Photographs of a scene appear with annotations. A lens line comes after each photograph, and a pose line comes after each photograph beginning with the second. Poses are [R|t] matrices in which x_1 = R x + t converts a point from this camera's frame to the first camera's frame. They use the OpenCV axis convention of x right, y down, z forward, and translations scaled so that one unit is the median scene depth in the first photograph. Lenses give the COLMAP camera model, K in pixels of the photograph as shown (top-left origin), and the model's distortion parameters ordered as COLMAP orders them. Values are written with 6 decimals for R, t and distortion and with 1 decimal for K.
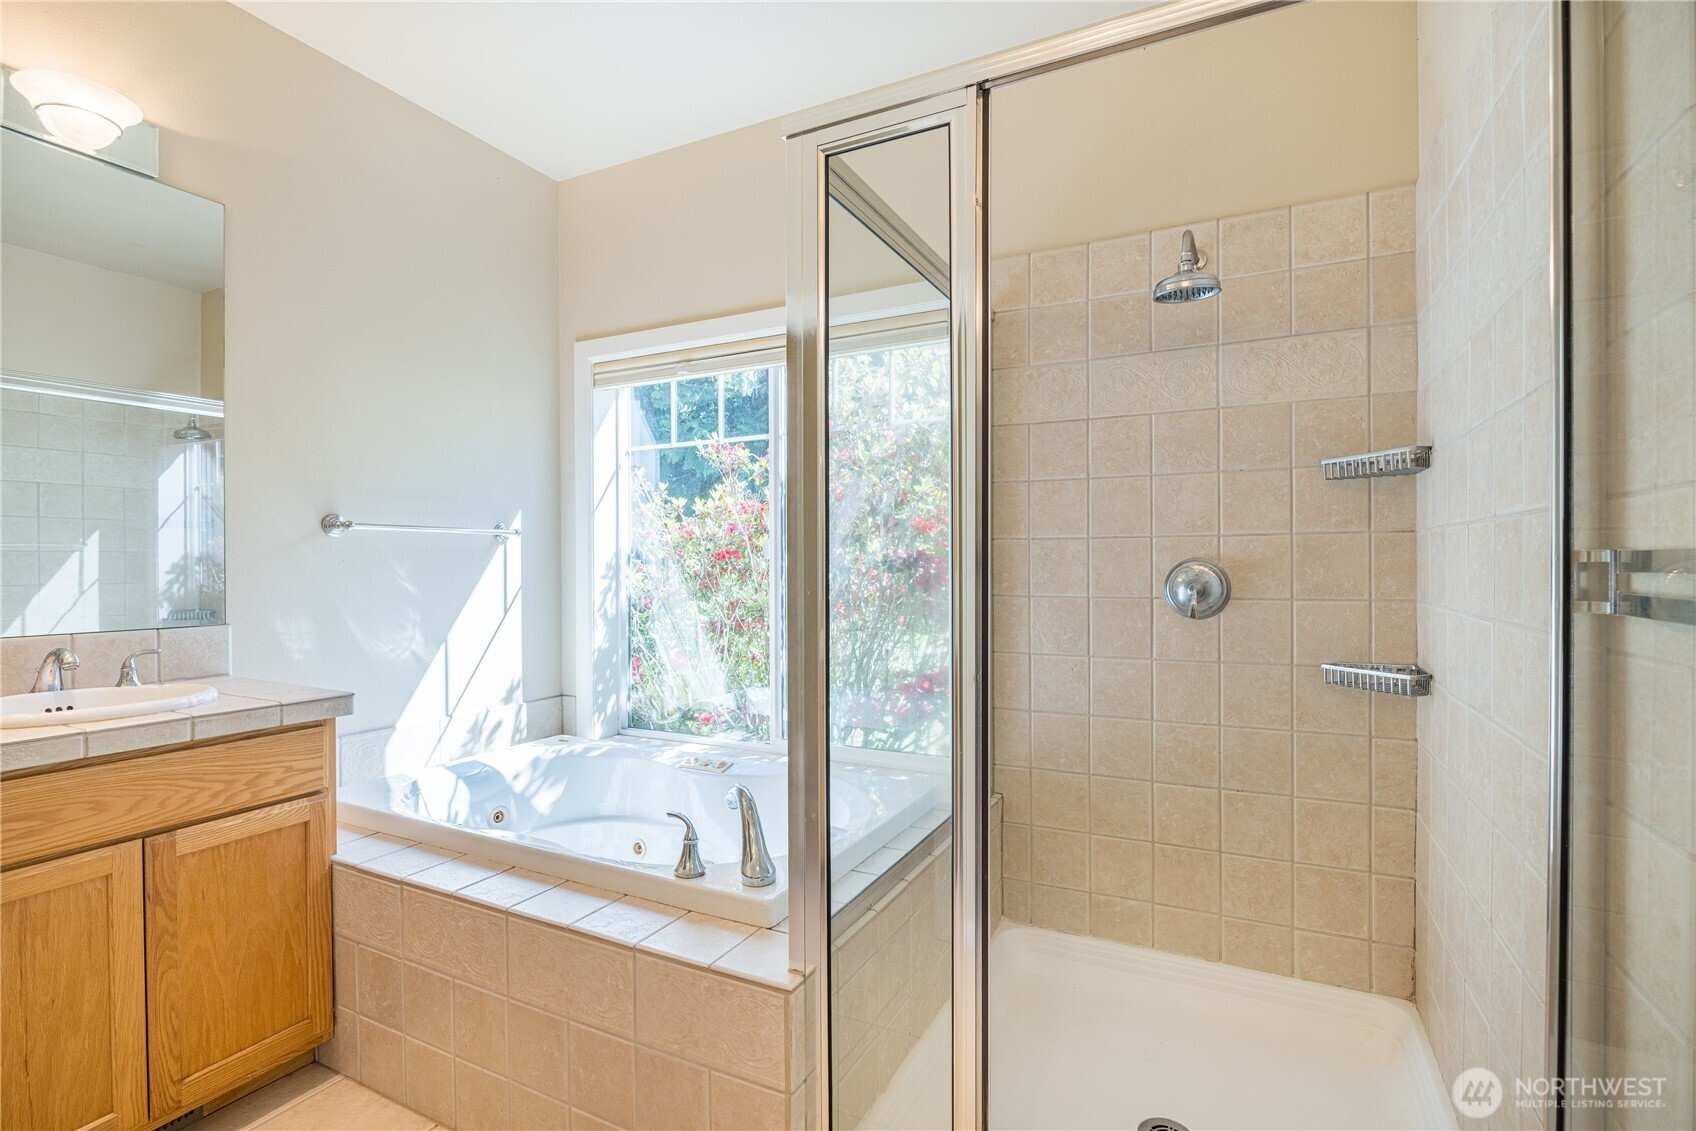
lens RADIAL K [[803.0, 0, 847.7], [0, 803.0, 568.7], [0, 0, 1]] dist [-0.014737, -0.000356]
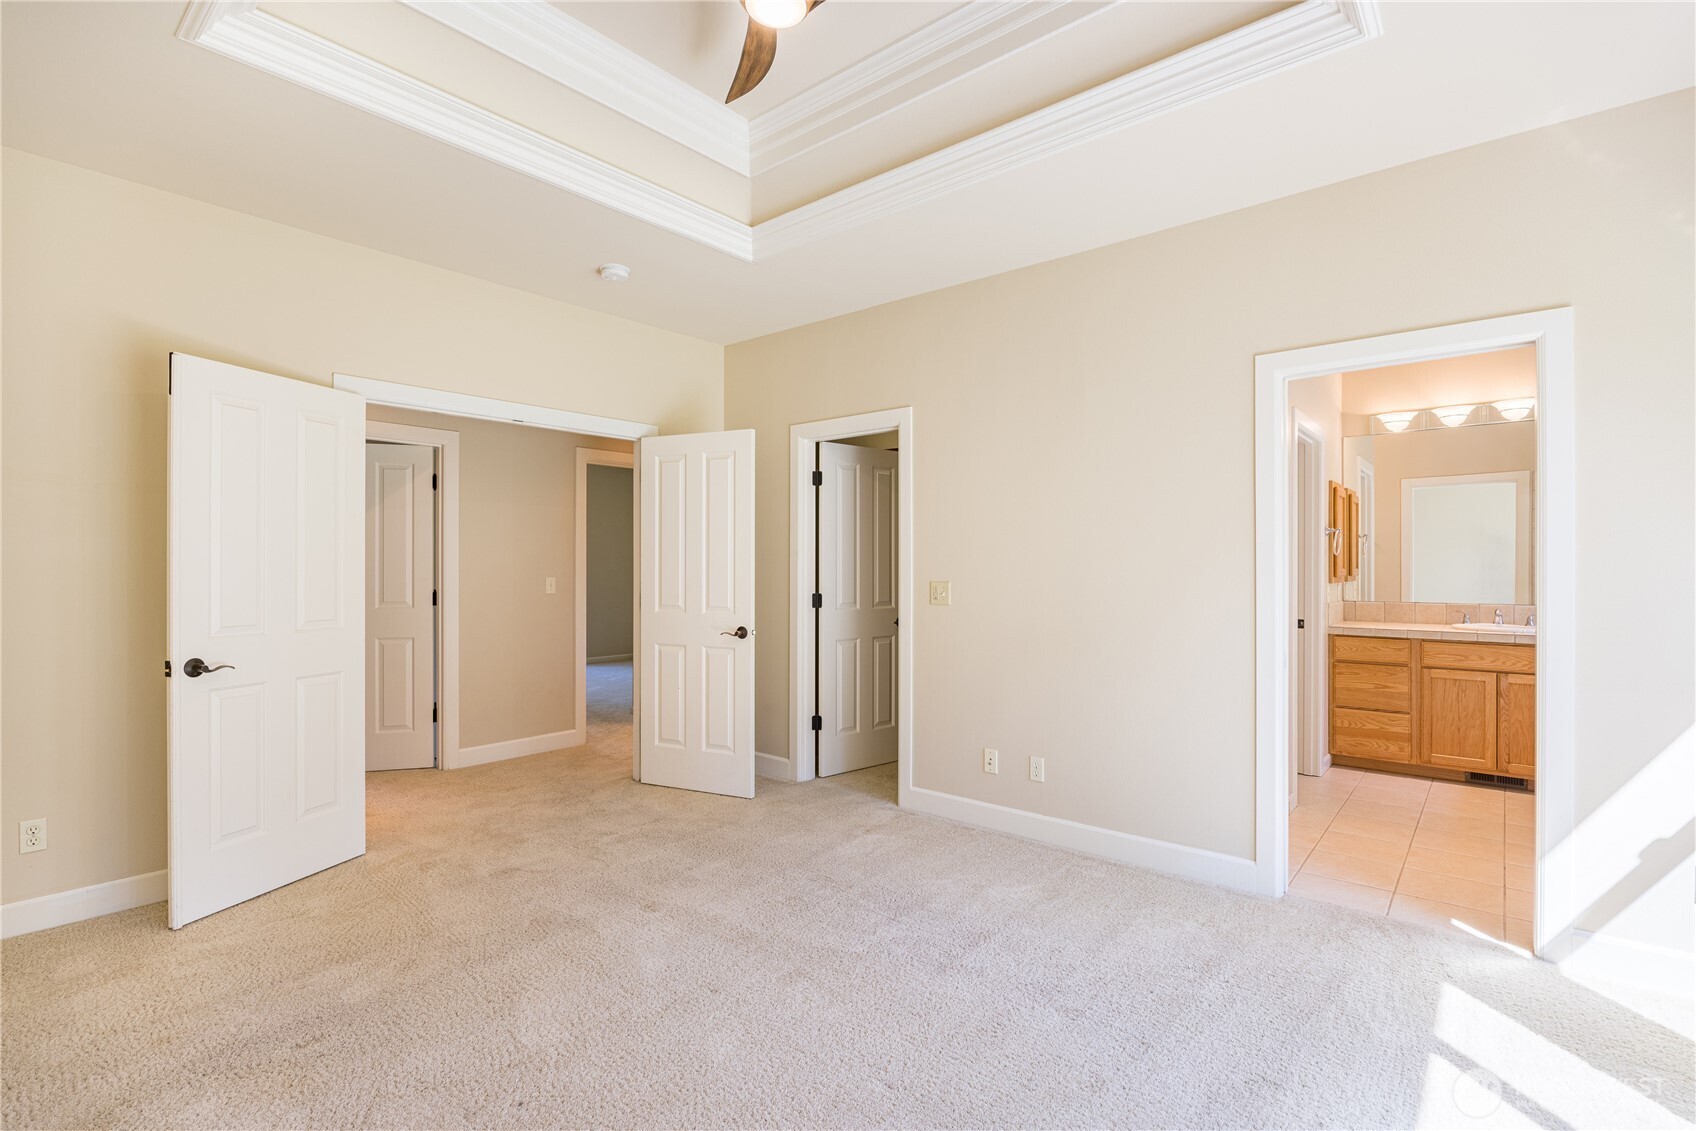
lens RADIAL K [[776.5, 0, 844.8], [0, 776.5, 568.6], [0, 0, 1]] dist [-0.013801, -0.000255]
pose [[-0.233949, 0.003875, -0.972241, 2.125688], [-0.005669, 0.999970, 0.005349, -0.042591], [0.972232, 0.006763, -0.233920, -0.598552]]
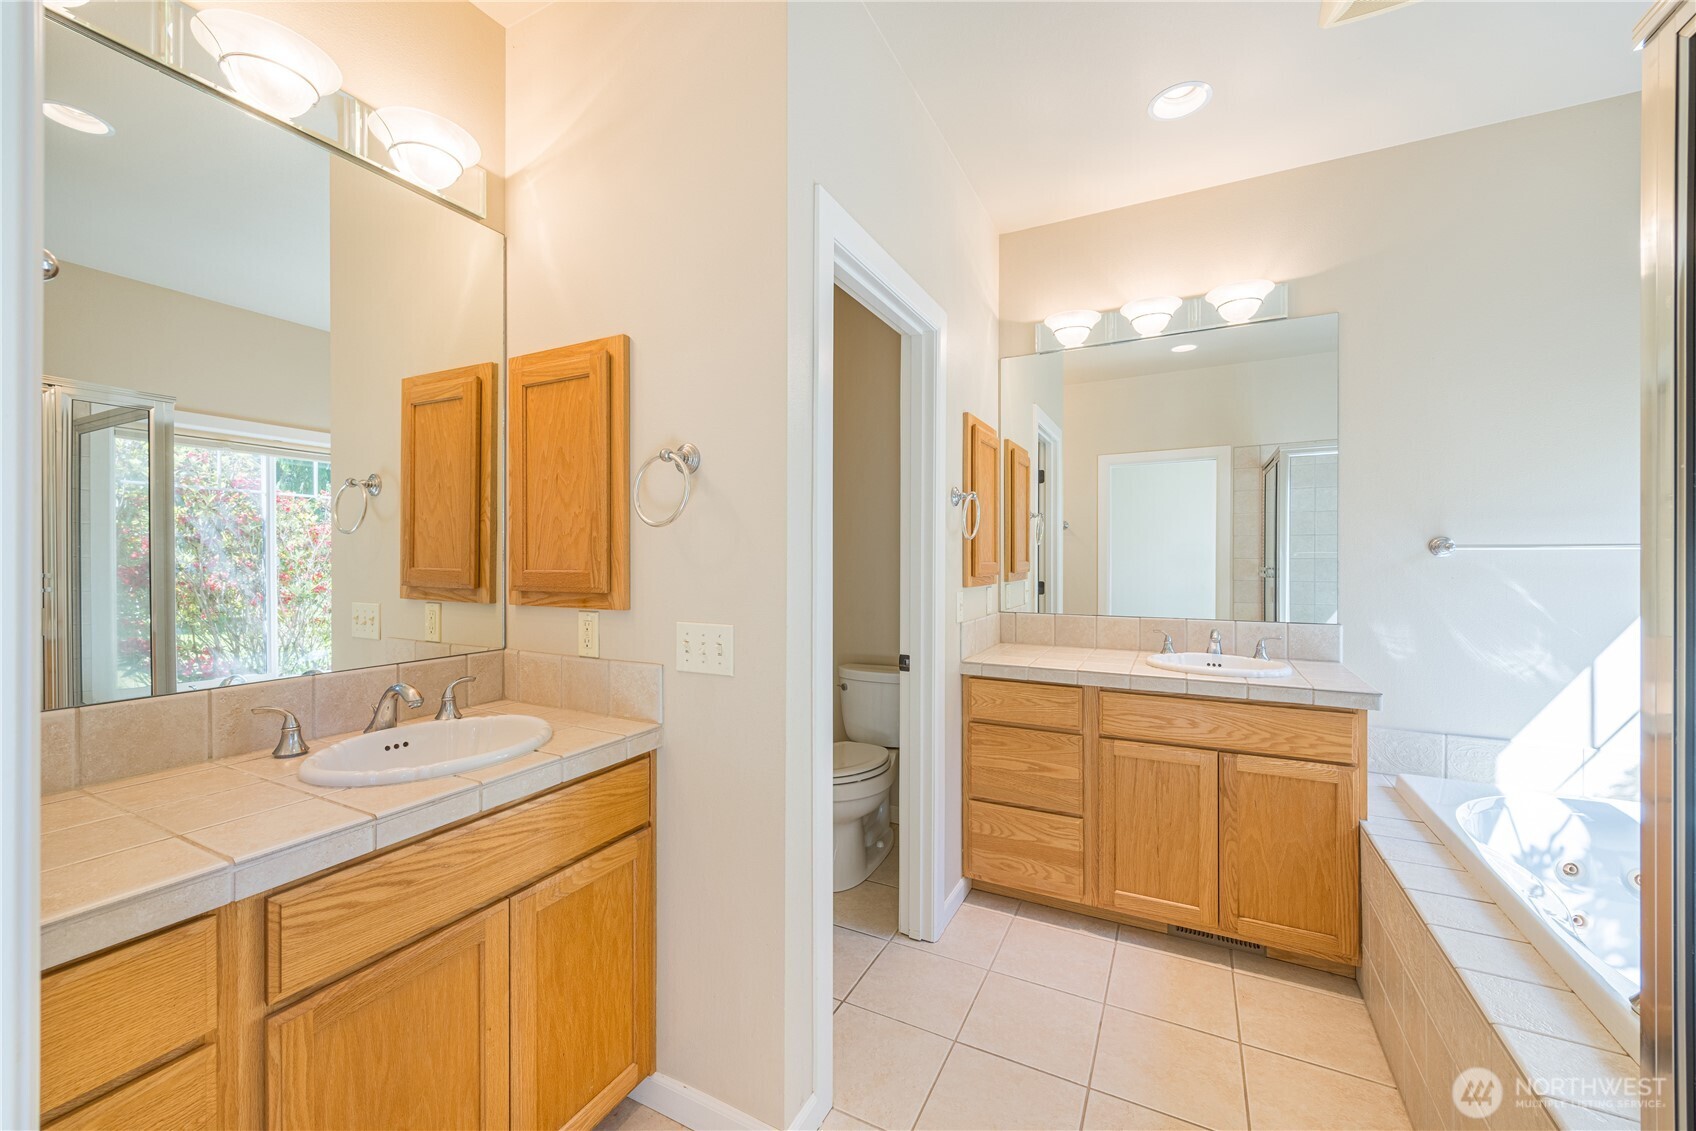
lens RADIAL K [[648.6, 0, 848.0], [0, 648.6, 565.5], [0, 0, 1]] dist [0.000407, 0.000141]
pose [[-0.007284, 0.012068, -0.999901, 0.384282], [-0.005491, 0.999912, 0.012108, -0.046782], [0.999958, 0.005579, -0.007217, 0.214589]]
